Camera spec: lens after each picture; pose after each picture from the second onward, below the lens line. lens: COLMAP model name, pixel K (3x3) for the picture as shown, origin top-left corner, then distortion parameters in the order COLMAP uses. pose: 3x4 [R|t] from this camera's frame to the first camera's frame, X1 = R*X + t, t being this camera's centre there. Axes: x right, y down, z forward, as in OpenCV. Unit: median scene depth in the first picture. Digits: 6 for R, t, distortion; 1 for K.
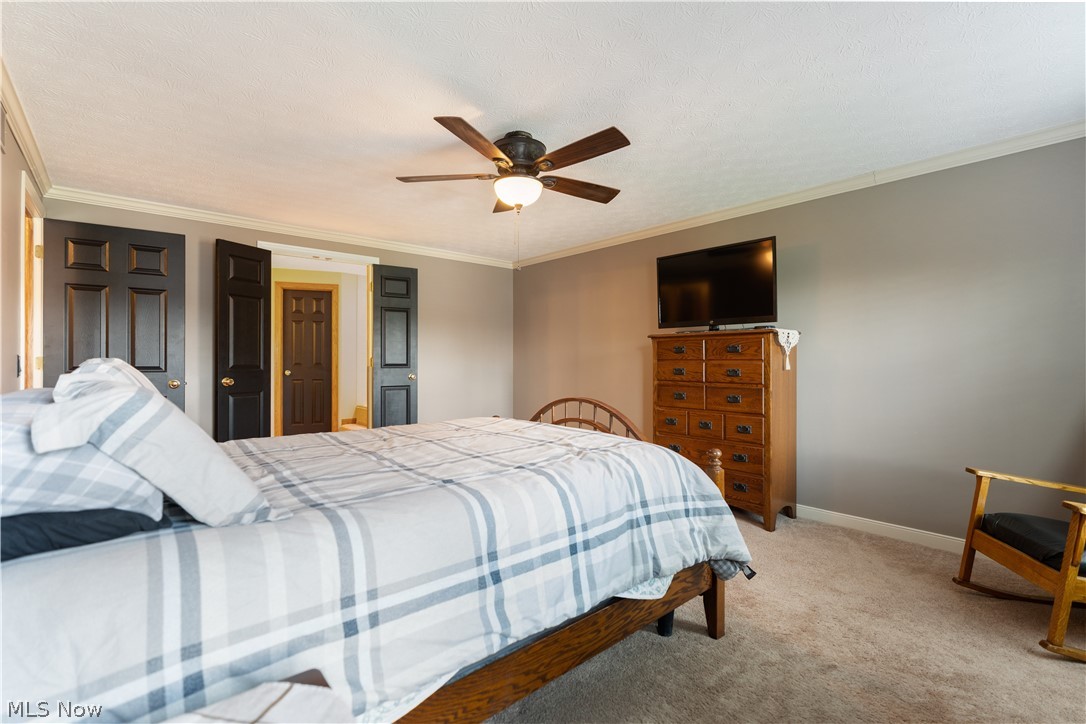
lens RADIAL K [[492.0, 0, 543.0], [0, 492.0, 362.0], [0, 0, 1]] dist [-0.002584, -0.000597]
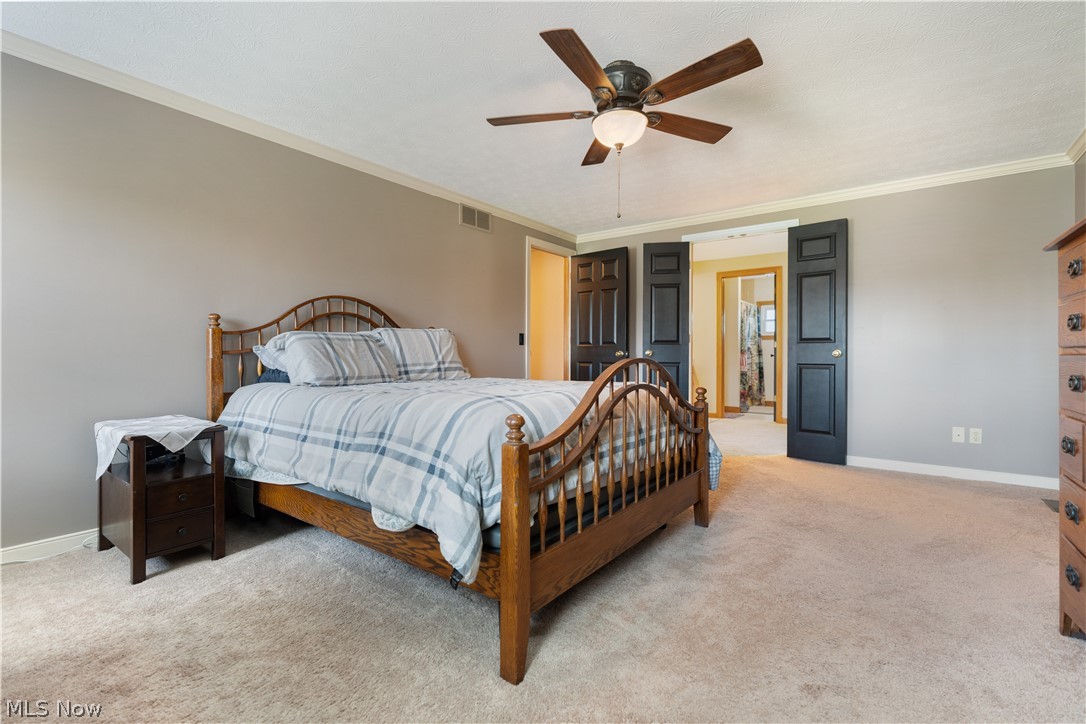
lens RADIAL K [[489.6, 0, 543.1], [0, 489.6, 355.6], [0, 0, 1]] dist [-0.001286, -0.000159]
pose [[0.209340, 0.002621, -0.977839, 0.630023], [-0.008003, 0.999968, 0.000967, 0.054710], [0.977810, 0.007623, 0.209354, 0.534132]]
